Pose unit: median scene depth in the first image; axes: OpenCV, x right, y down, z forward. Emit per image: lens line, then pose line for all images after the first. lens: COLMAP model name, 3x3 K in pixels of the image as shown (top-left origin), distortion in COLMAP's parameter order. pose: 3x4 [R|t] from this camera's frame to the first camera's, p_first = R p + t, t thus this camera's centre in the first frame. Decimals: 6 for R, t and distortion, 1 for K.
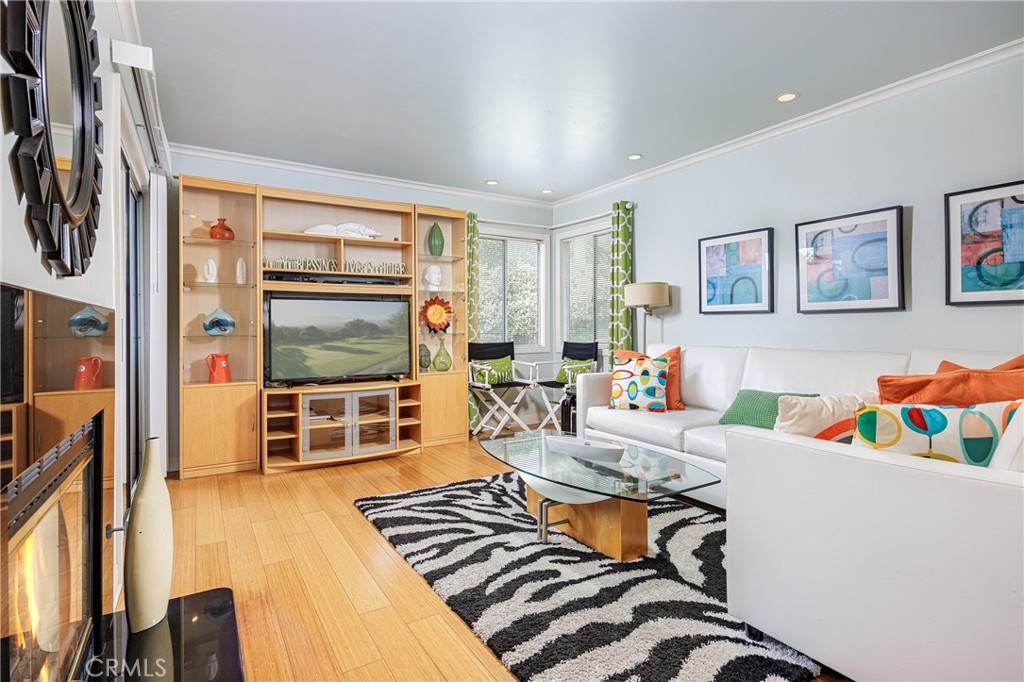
lens RADIAL K [[508.4, 0, 514.9], [0, 508.4, 331.0], [0, 0, 1]] dist [0.001867, -0.000195]
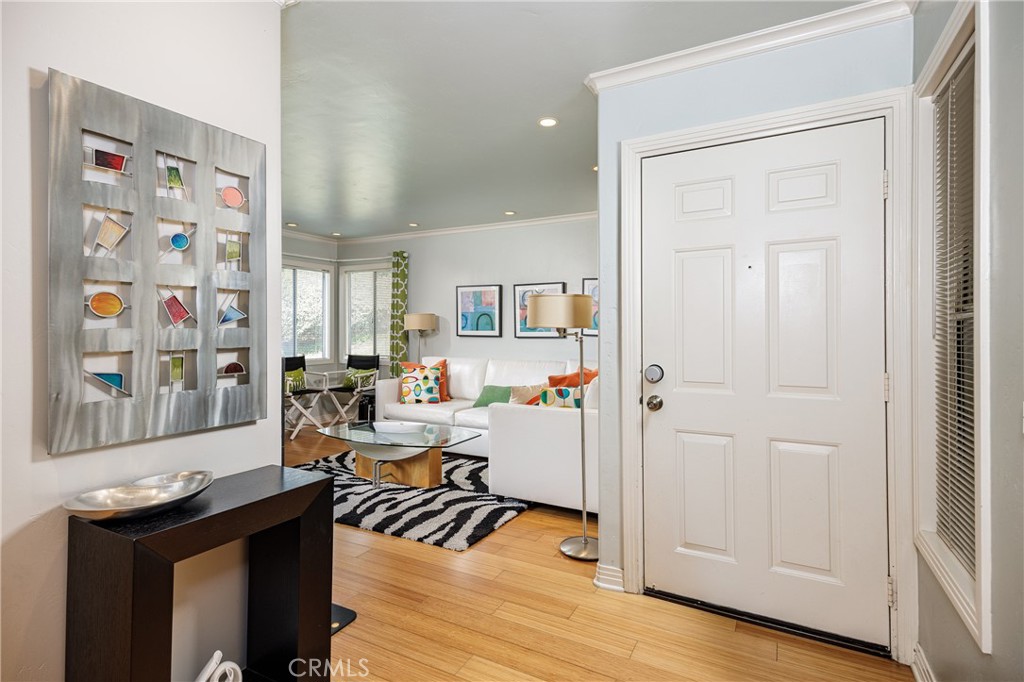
lens RADIAL K [[494.4, 0, 521.7], [0, 494.4, 340.0], [0, 0, 1]] dist [0.003615, 0.000155]
pose [[0.861024, -0.004205, 0.508547, -0.286980], [-0.001233, 0.999946, 0.010355, -0.052667], [-0.508563, -0.009542, 0.860972, -0.467367]]
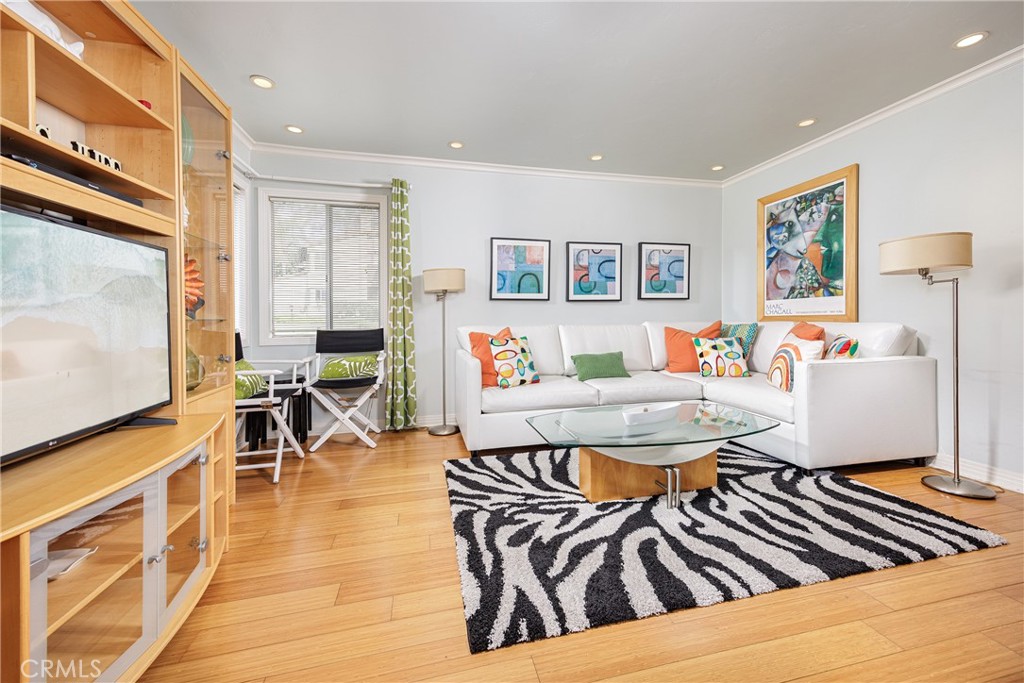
lens RADIAL K [[404.7, 0, 519.0], [0, 404.7, 321.7], [0, 0, 1]] dist [0.012653, 0.000352]
pose [[0.319183, -0.016599, 0.947548, -0.719998], [0.015502, 0.999804, 0.012293, 0.009175], [-0.947566, 0.010765, 0.319378, 0.878224]]
